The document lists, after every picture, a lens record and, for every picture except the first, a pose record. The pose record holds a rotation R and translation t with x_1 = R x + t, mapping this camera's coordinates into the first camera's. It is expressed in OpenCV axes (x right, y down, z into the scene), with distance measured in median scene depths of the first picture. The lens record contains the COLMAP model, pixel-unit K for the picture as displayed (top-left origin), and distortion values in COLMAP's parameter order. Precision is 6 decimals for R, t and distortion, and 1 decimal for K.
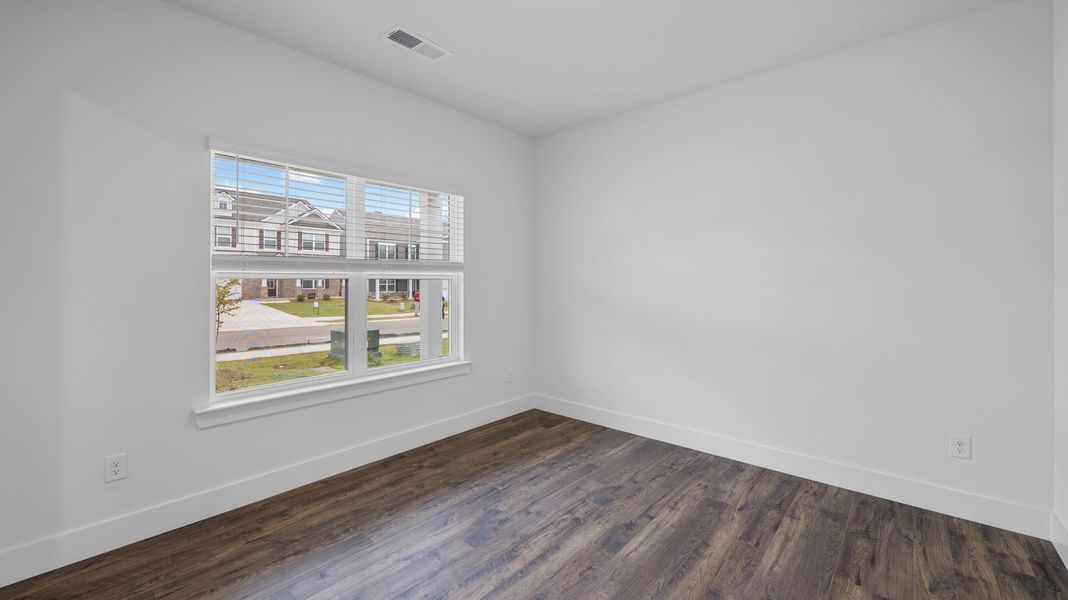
lens RADIAL K [[424.5, 0, 538.4], [0, 424.5, 295.1], [0, 0, 1]] dist [-0.003635, 0.000541]
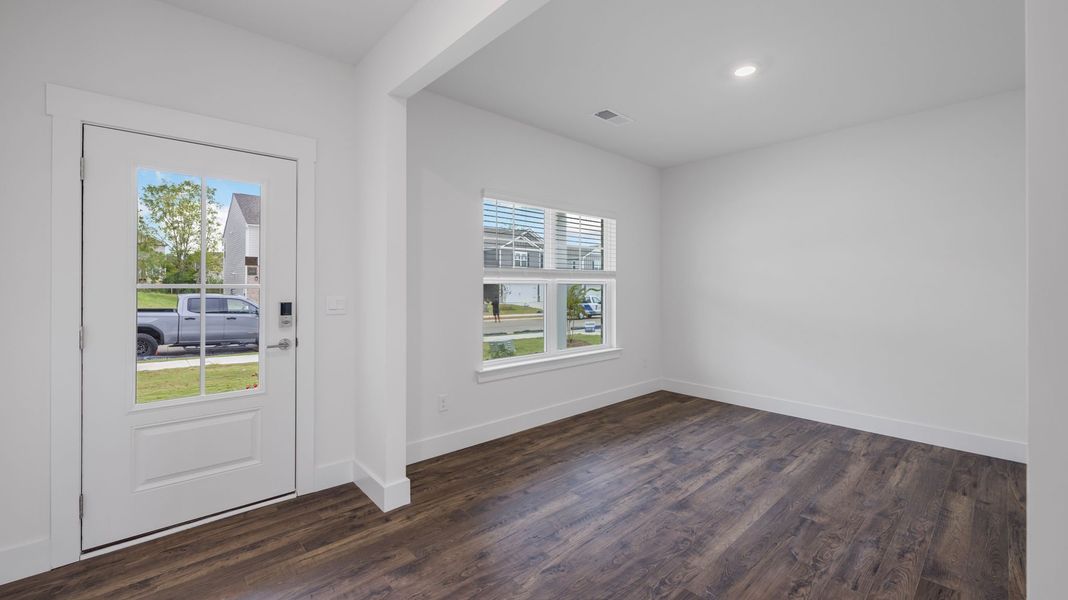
lens RADIAL K [[424.5, 0, 536.4], [0, 424.5, 299.1], [0, 0, 1]] dist [-0.003635, 0.000541]
pose [[0.993117, 0.006355, -0.116951, -0.383296], [-0.006594, 0.999977, -0.001649, 0.015615], [0.116938, 0.002409, 0.993136, -0.438213]]
